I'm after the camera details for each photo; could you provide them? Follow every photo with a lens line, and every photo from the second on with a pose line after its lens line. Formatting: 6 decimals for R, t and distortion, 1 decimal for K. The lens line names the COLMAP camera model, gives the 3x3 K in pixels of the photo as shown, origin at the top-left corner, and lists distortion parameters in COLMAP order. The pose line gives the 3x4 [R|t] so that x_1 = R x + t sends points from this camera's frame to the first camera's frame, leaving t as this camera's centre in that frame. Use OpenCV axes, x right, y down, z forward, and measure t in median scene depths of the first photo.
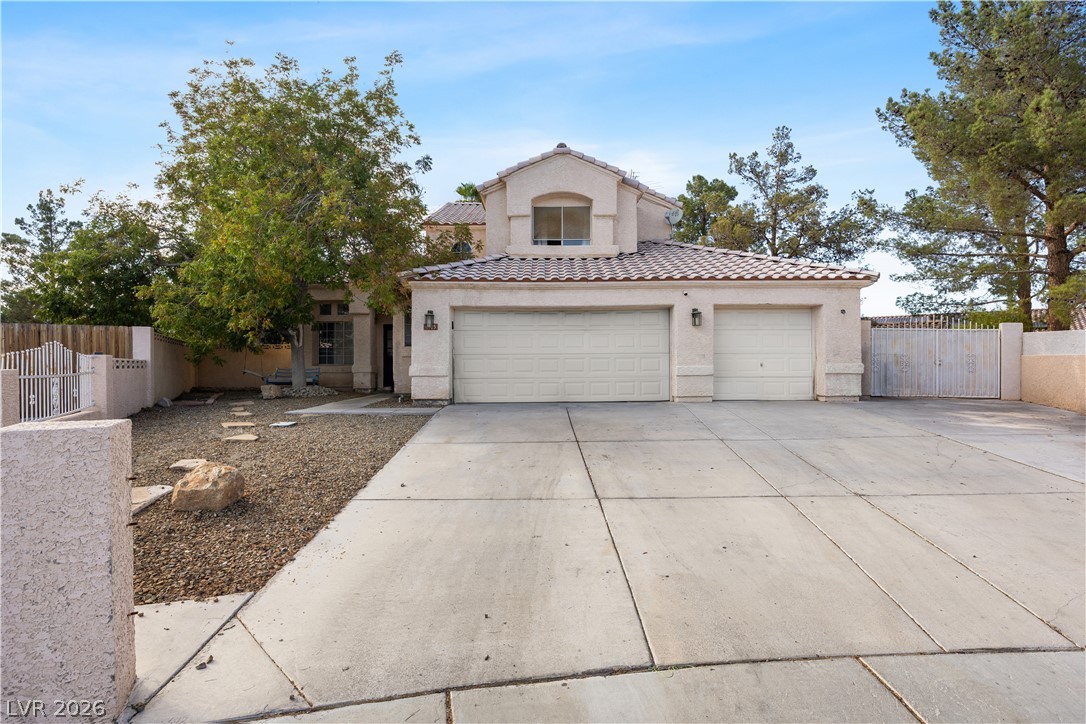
lens RADIAL K [[558.9, 0, 542.2], [0, 558.9, 365.2], [0, 0, 1]] dist [0.004394, 0.000008]
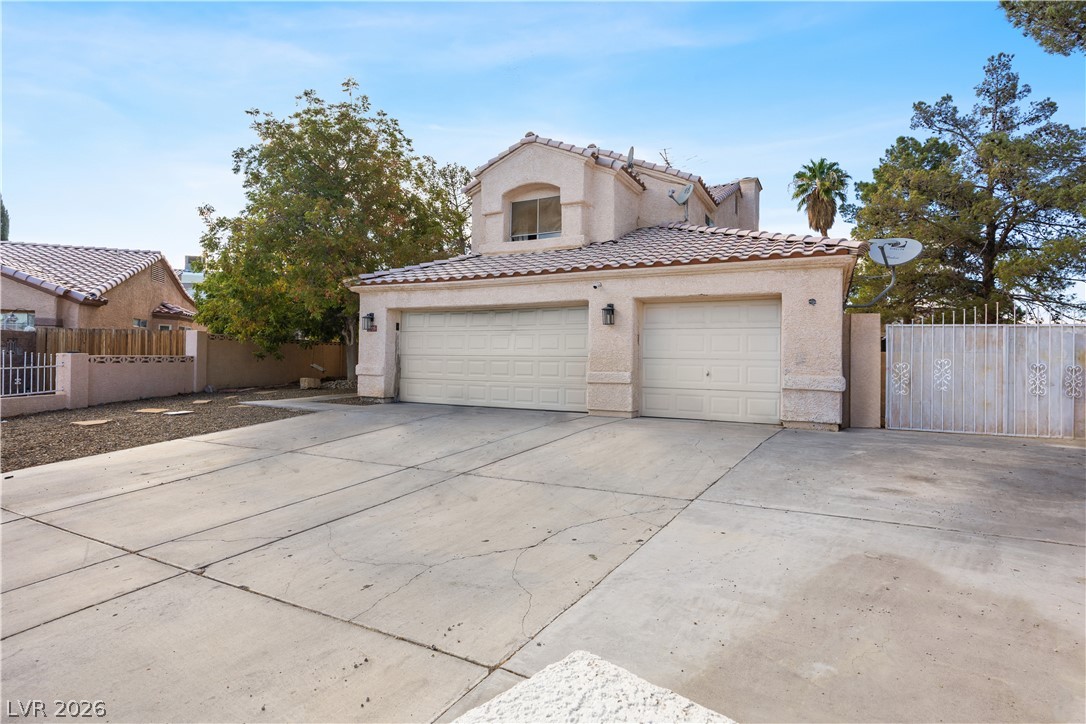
lens RADIAL K [[529.0, 0, 541.6], [0, 529.0, 352.1], [0, 0, 1]] dist [-0.013082, 0.000280]
pose [[0.889874, 0.012158, -0.456045, 0.463914], [-0.018141, 0.999797, -0.008744, -0.017883], [0.455846, 0.016054, 0.889914, 0.221386]]
